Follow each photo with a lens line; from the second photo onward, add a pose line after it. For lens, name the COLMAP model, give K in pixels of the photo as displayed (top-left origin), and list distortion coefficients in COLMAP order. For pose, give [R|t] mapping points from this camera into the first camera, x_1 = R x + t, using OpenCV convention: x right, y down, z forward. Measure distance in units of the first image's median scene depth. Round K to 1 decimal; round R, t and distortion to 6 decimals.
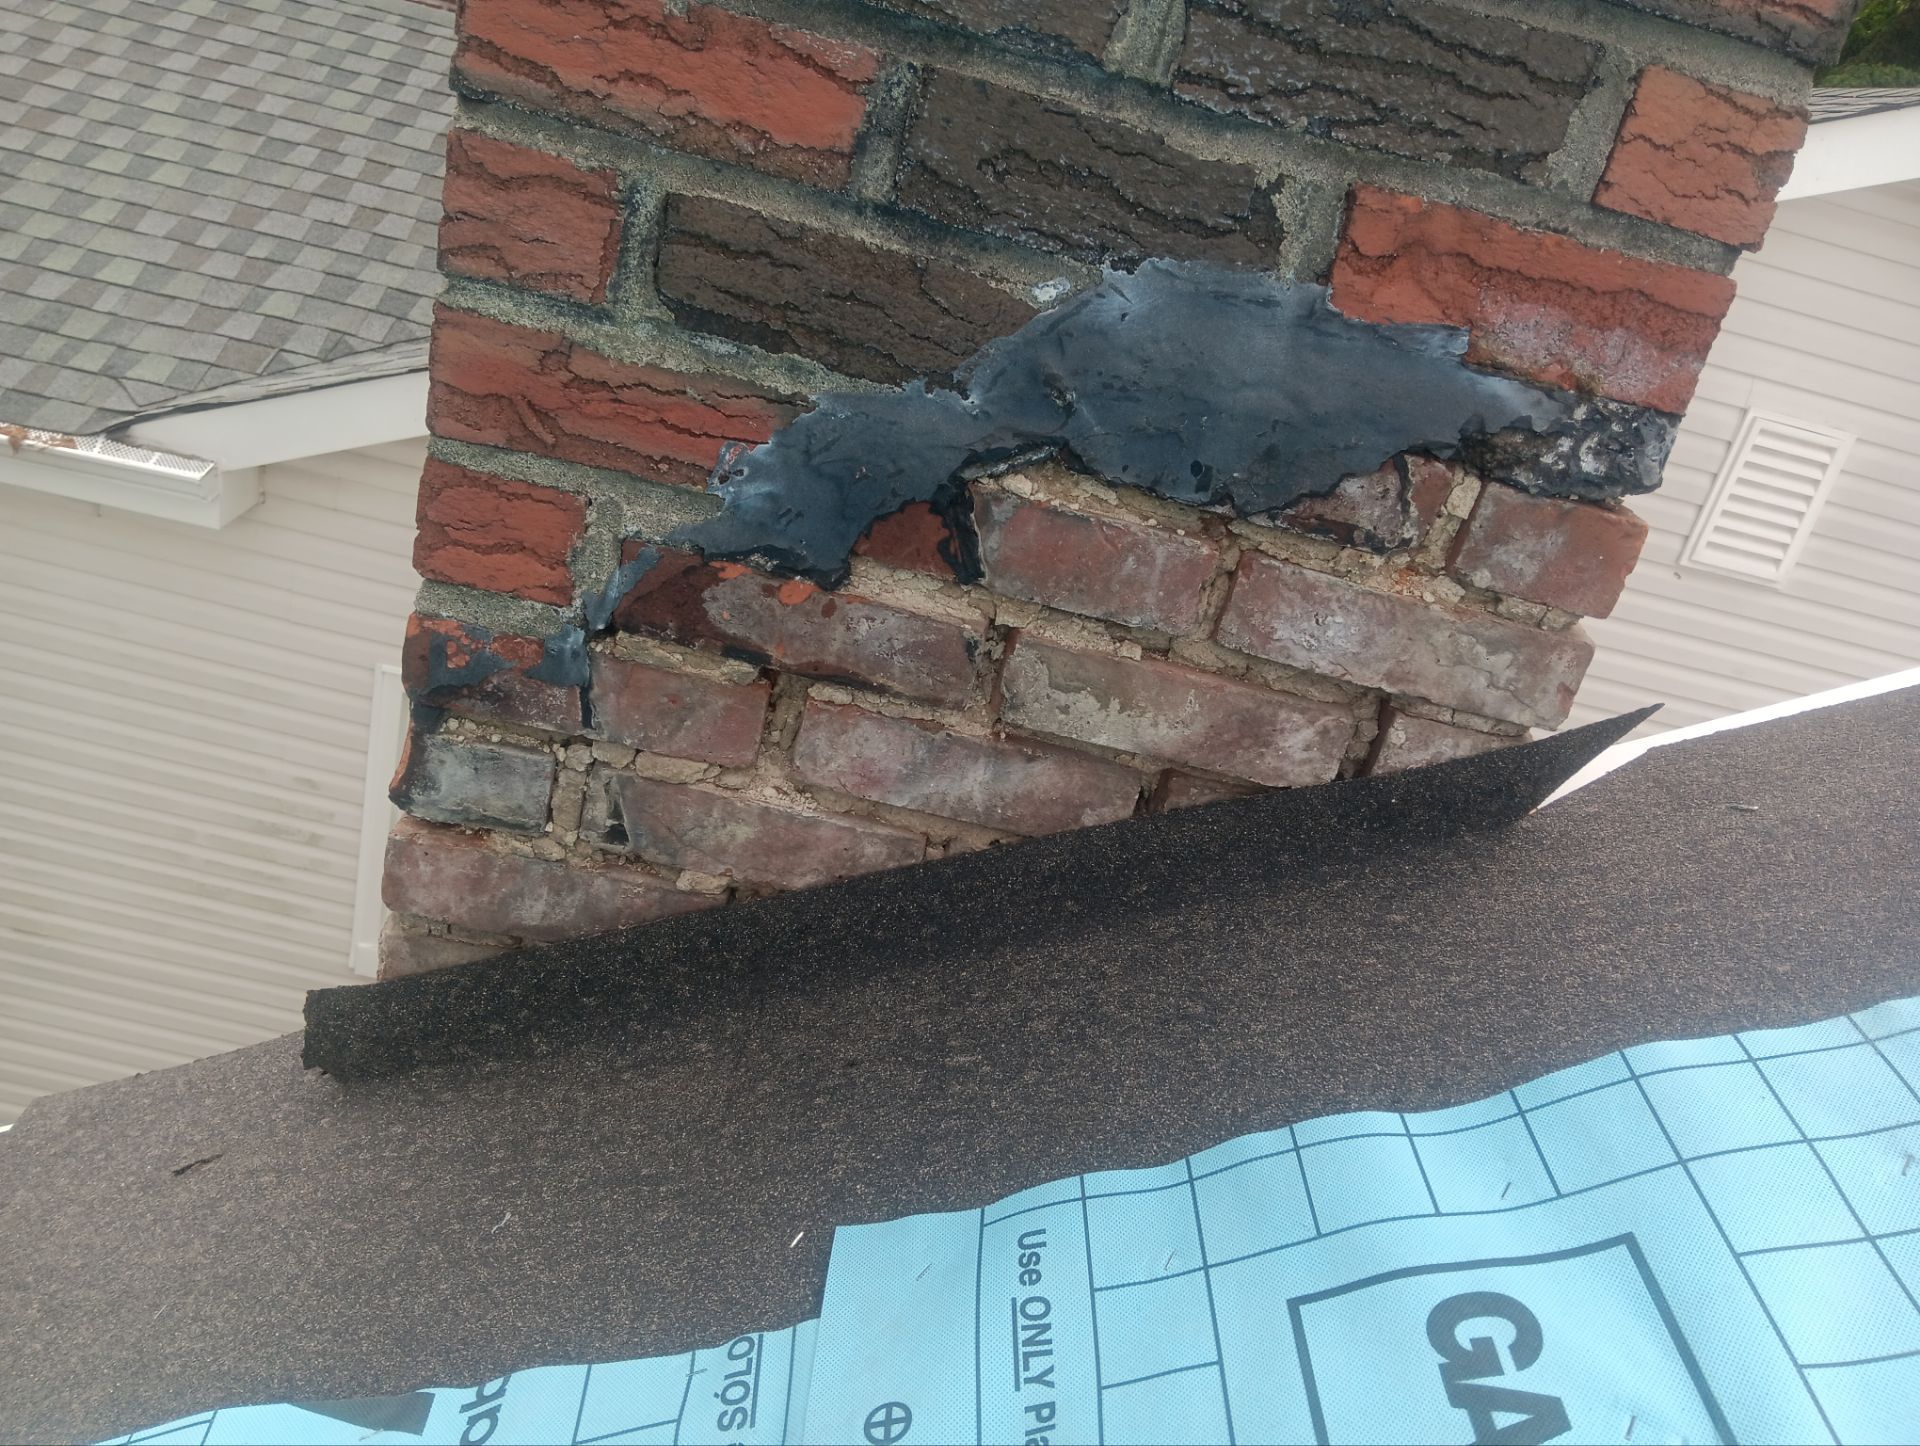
lens RADIAL K [[1595.0, 0, 960.0], [0, 1595.0, 723.0], [0, 0, 1]] dist [-0.012887, -0.003175]
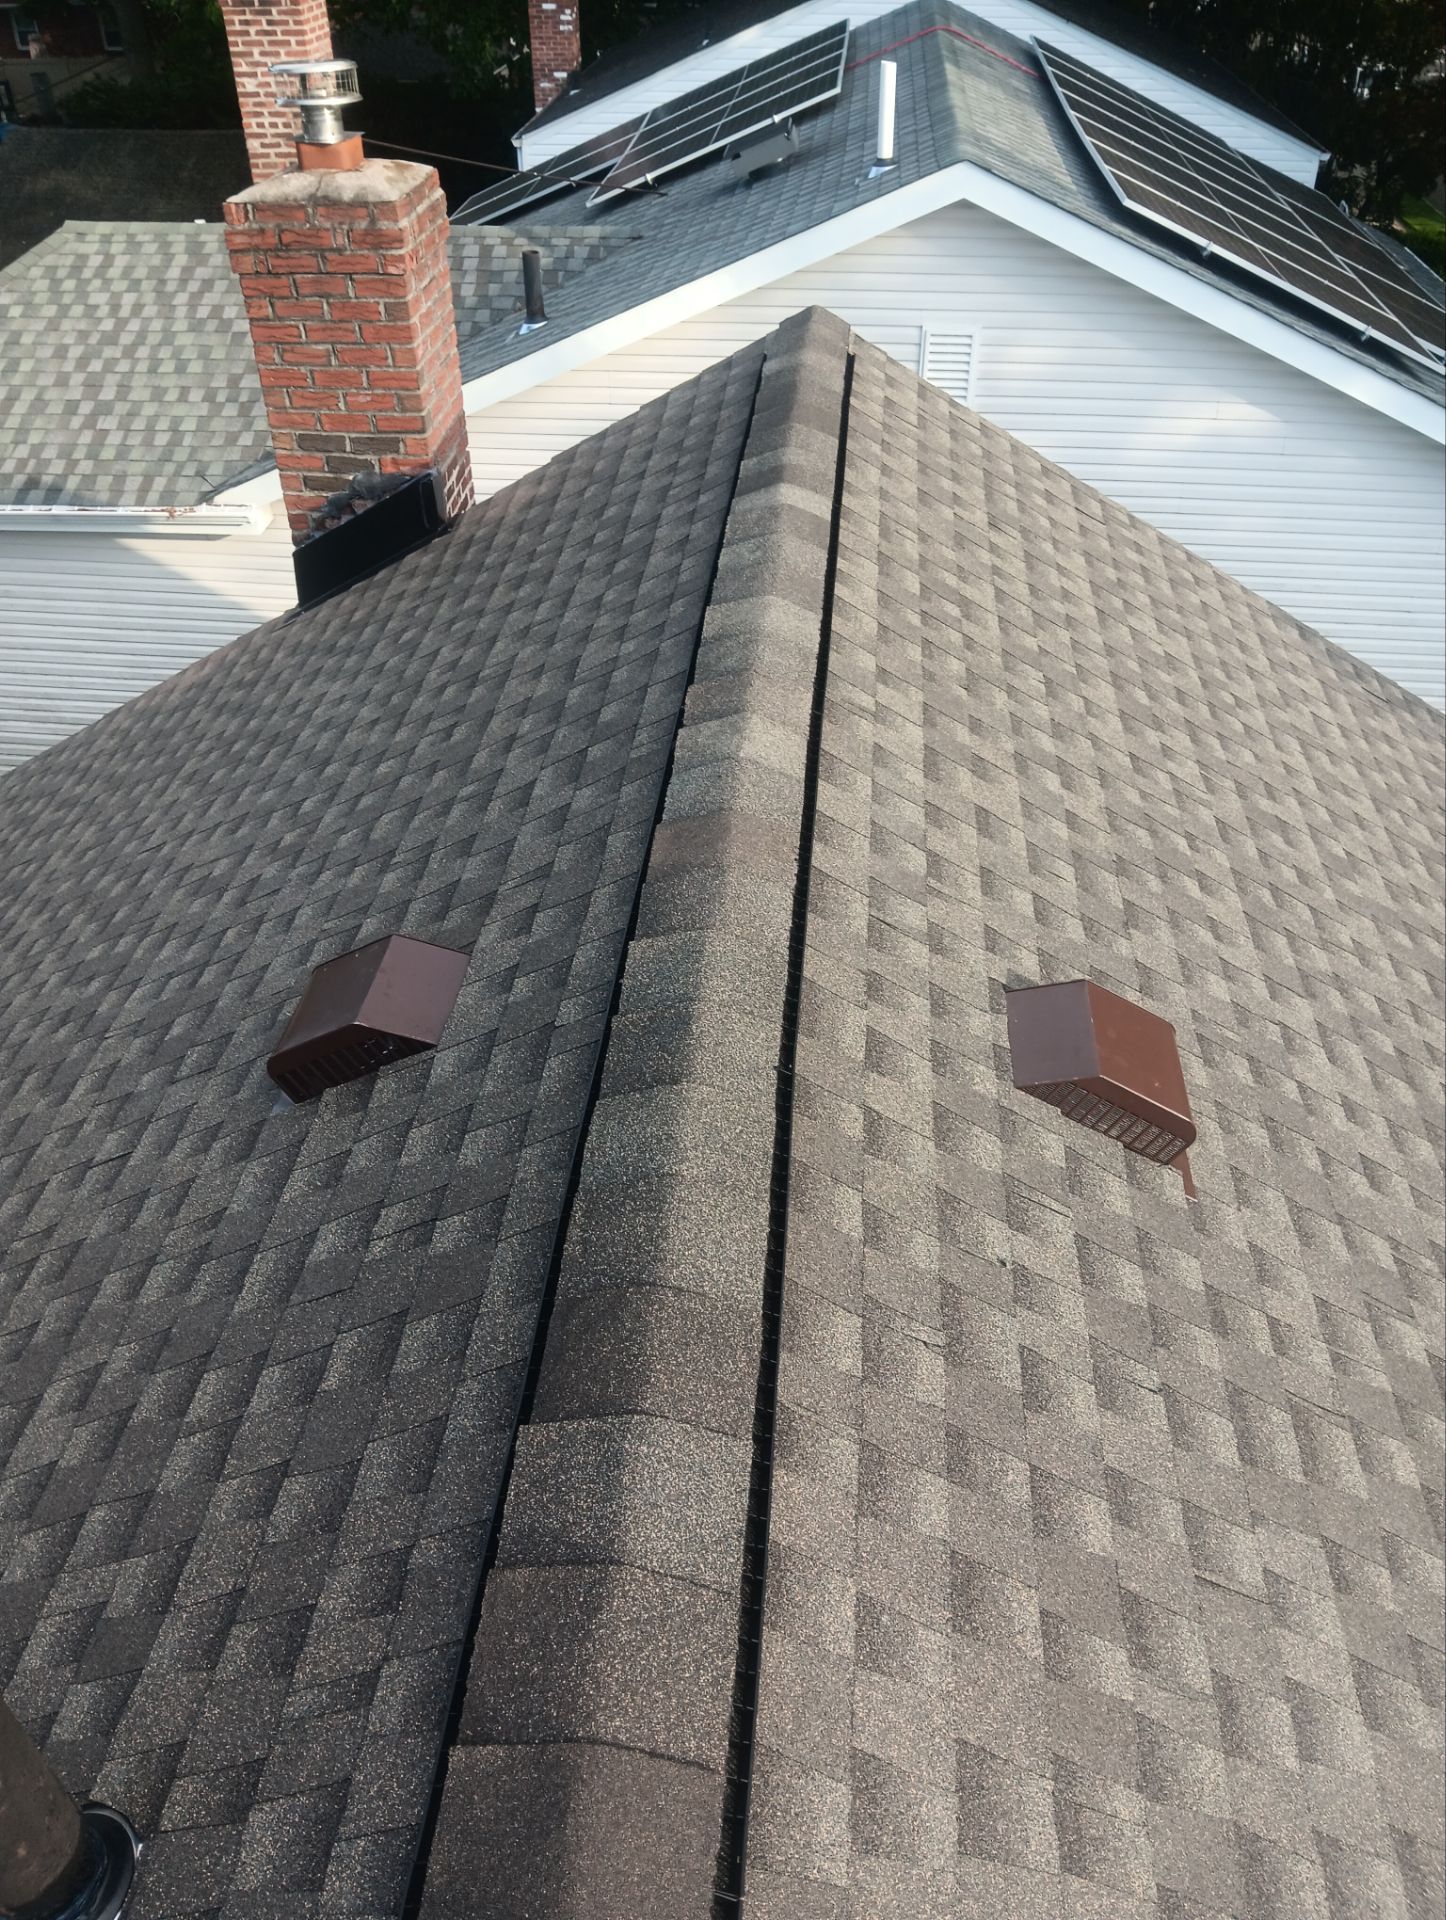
lens RADIAL K [[1521.8, 0, 723.0], [0, 1521.8, 960.0], [0, 0, 1]] dist [0.063808, -0.136011]
pose [[0.969655, -0.147900, -0.194666, 0.507842], [0.186408, 0.962461, 0.197282, 0.151956], [0.158180, -0.227583, 0.960825, -1.128215]]
